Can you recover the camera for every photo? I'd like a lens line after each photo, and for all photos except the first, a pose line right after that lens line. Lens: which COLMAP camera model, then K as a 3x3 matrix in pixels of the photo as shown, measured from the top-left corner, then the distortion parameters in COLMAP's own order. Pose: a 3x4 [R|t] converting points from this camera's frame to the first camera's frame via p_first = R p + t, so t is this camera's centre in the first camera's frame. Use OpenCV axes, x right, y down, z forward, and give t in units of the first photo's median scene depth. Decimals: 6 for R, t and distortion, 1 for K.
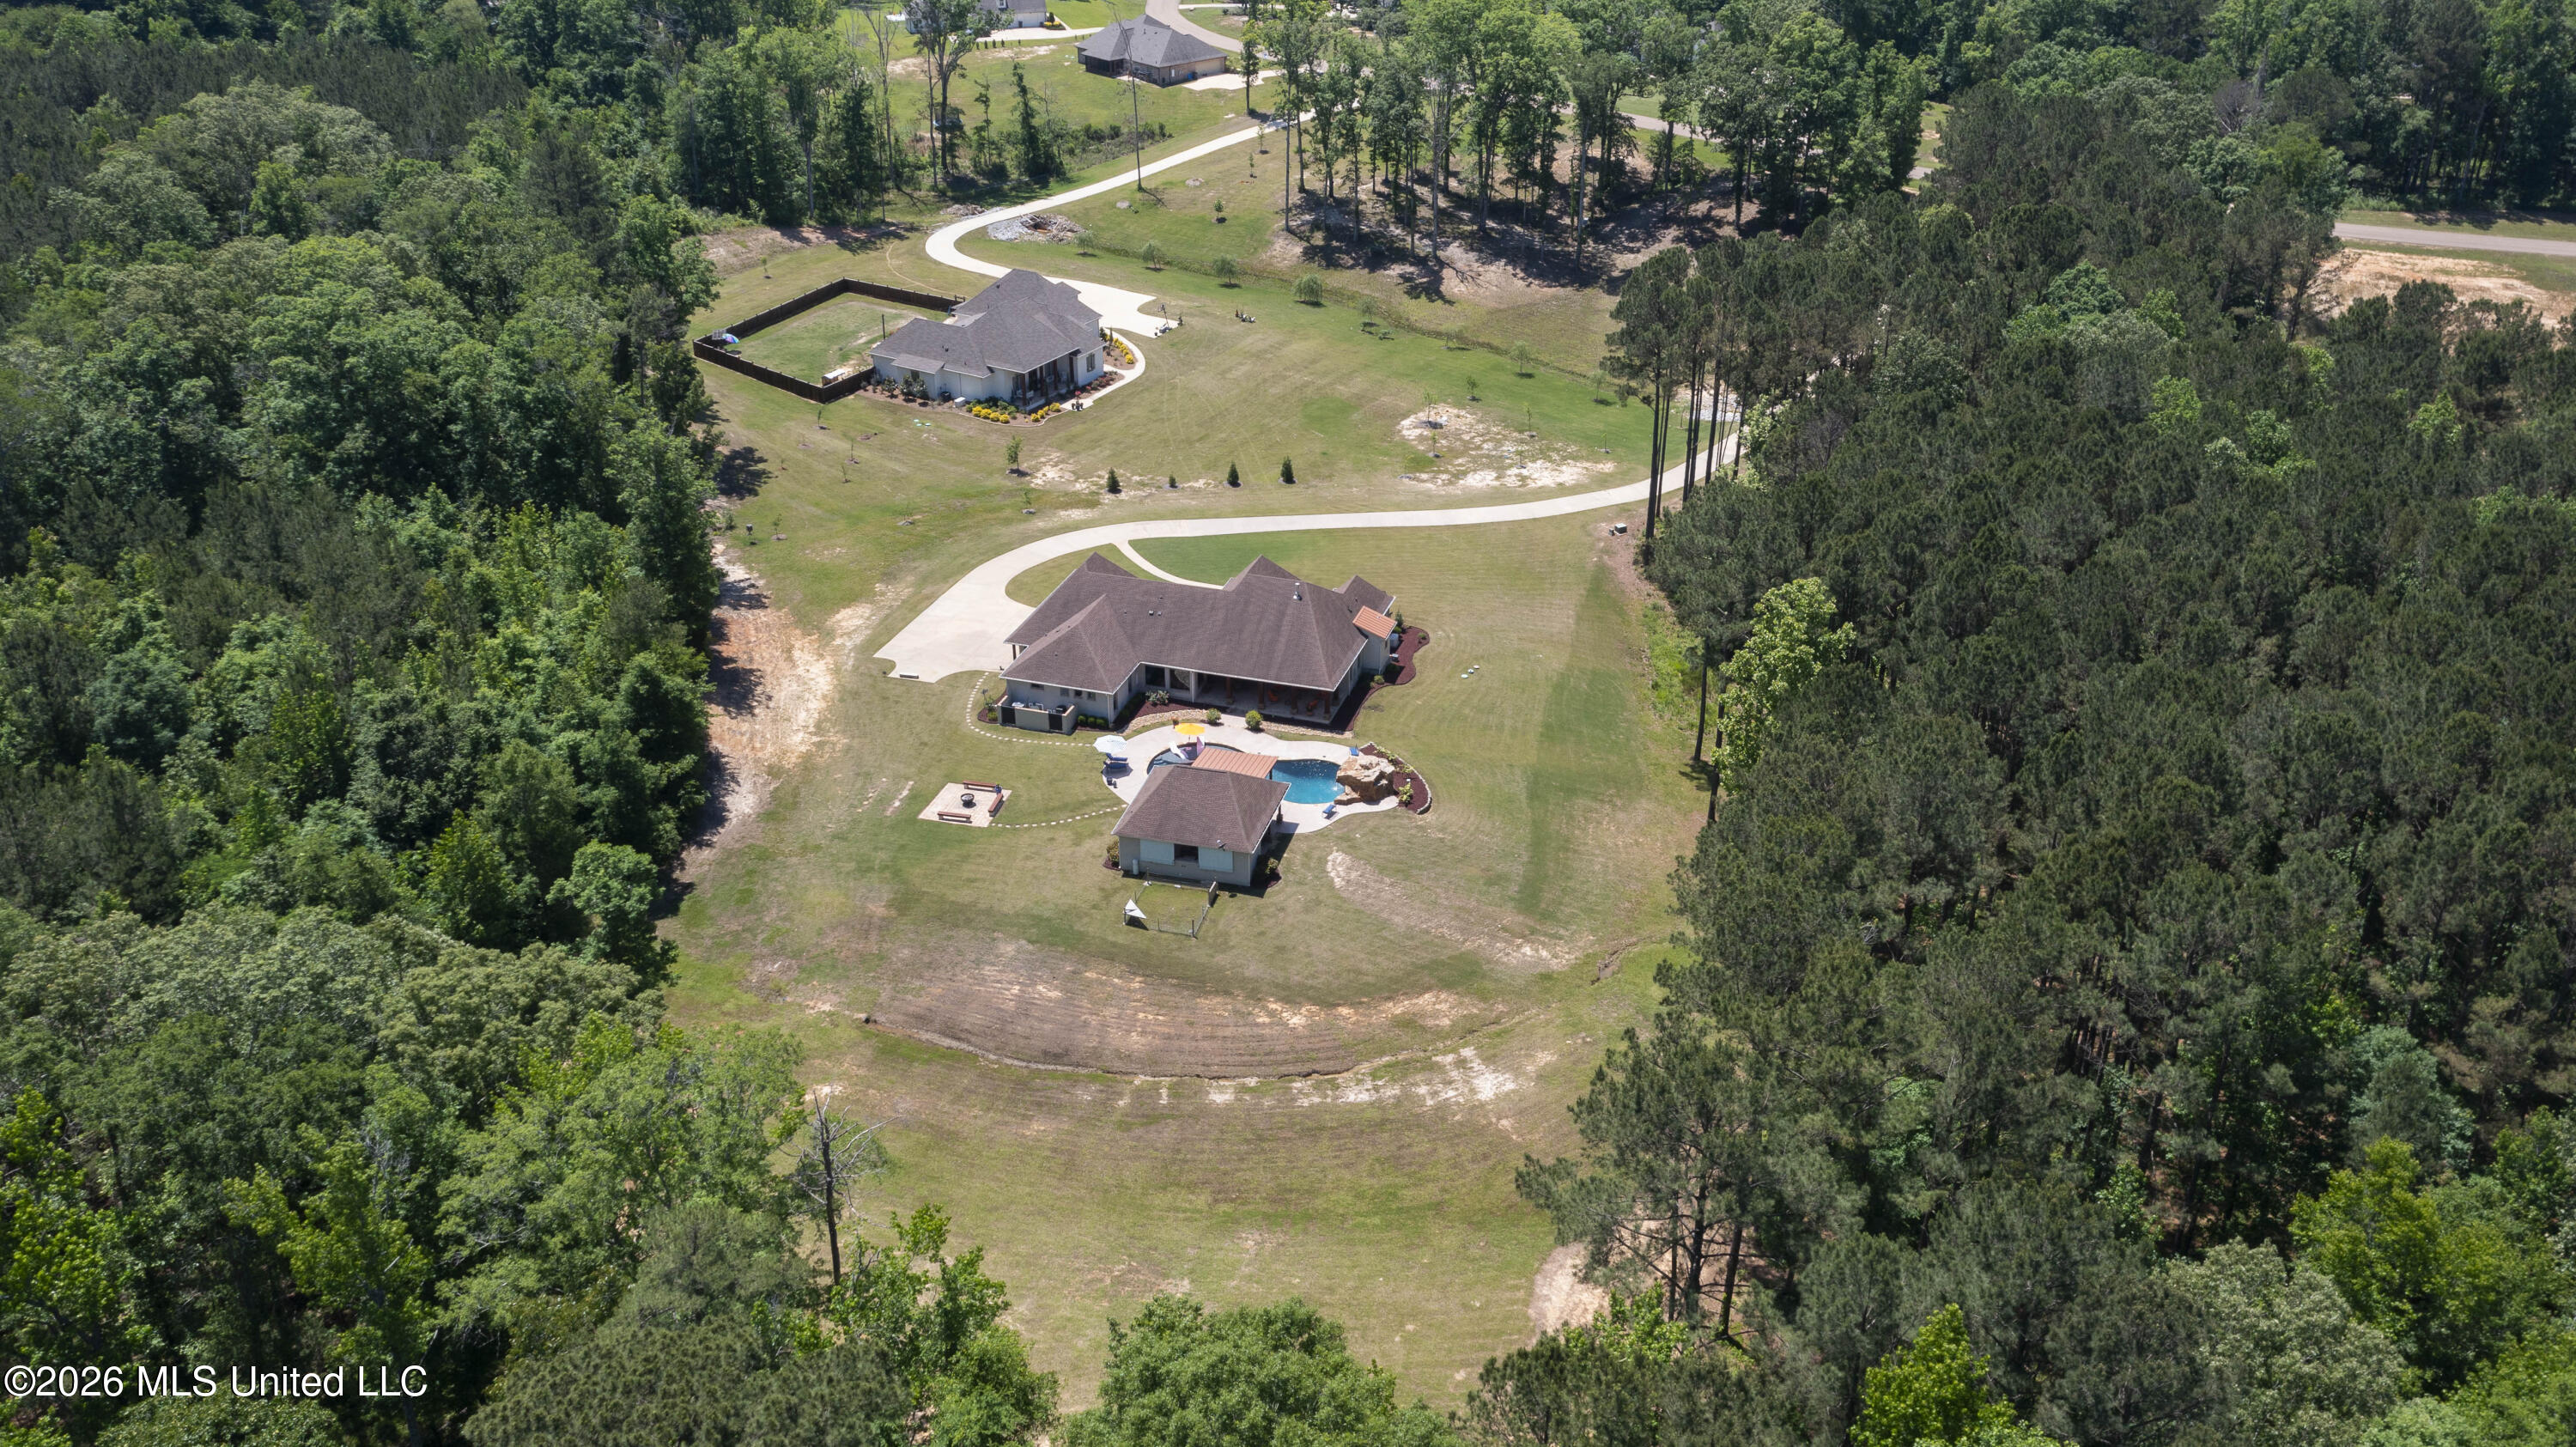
lens RADIAL K [[2198.9, 0, 1417.5], [0, 2198.9, 720.2], [0, 0, 1]] dist [0.007963, 0.002987]
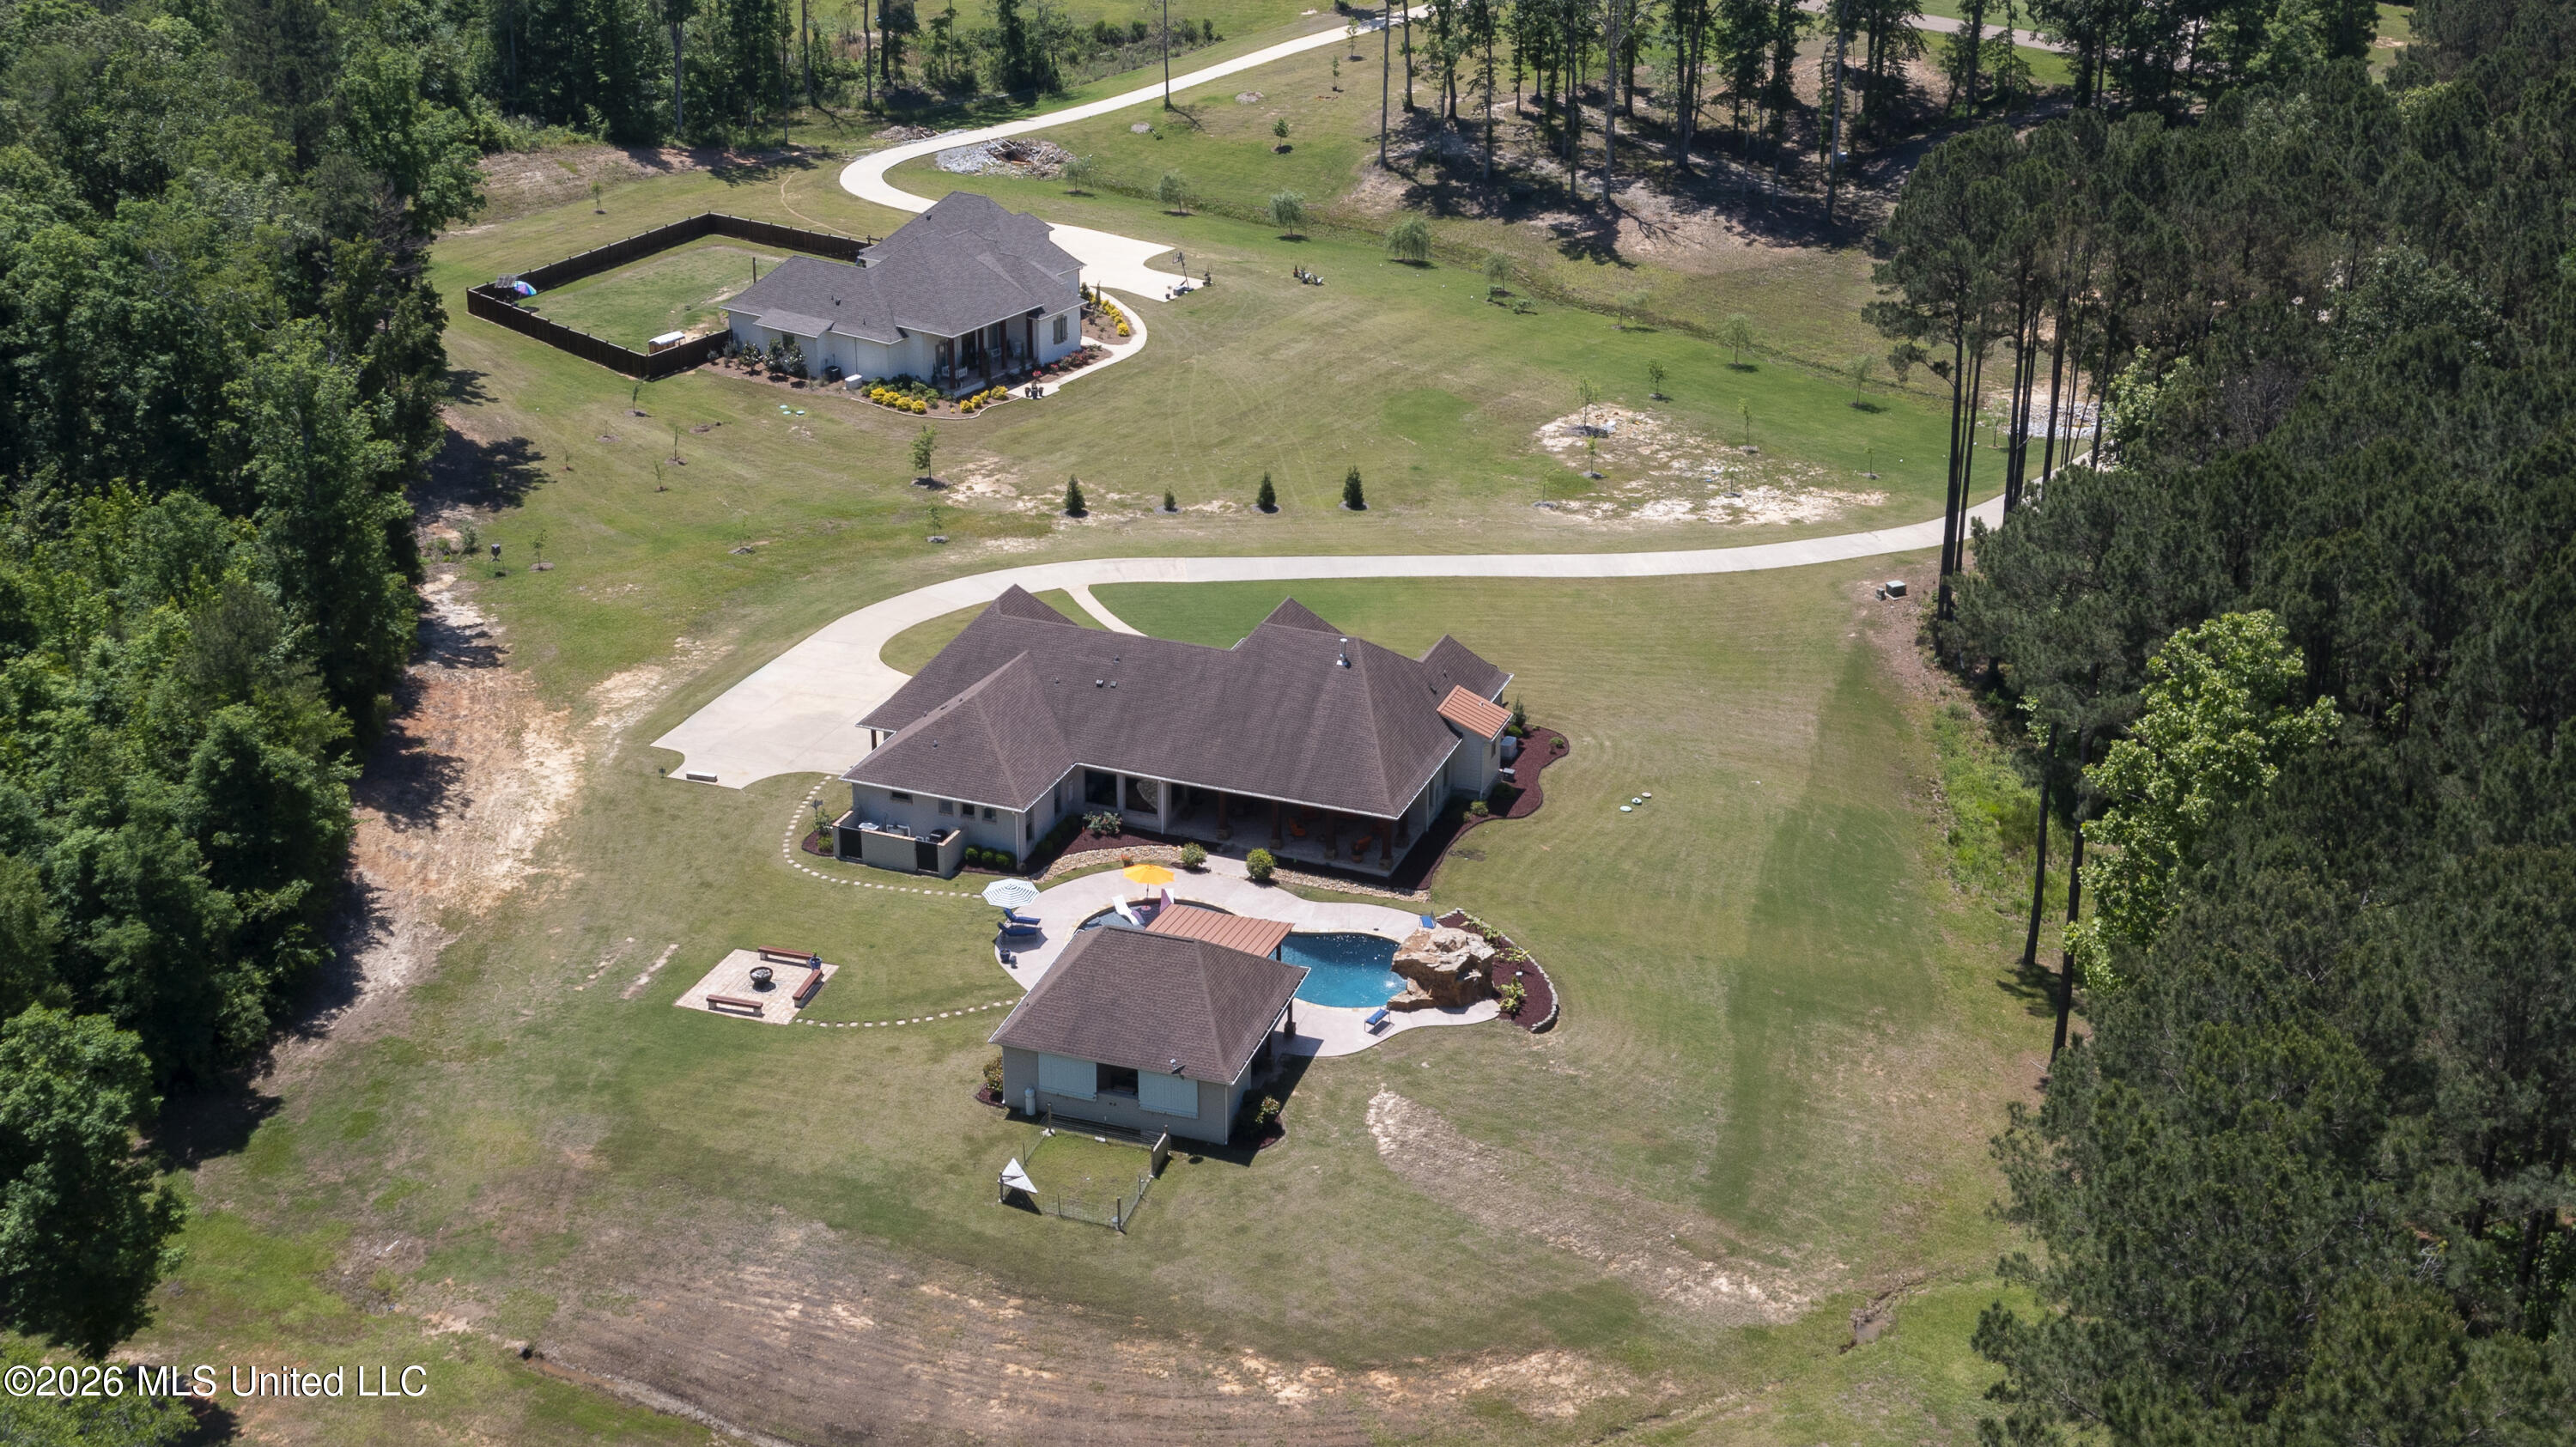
lens RADIAL K [[2458.5, 0, 1358.8], [0, 2458.5, 729.0], [0, 0, 1]] dist [0.004818, 0.001384]
pose [[0.992890, 0.020072, -0.117330, 0.027536], [-0.034681, 0.991697, -0.123834, 0.043532], [0.113870, 0.127022, 0.985342, 0.343148]]
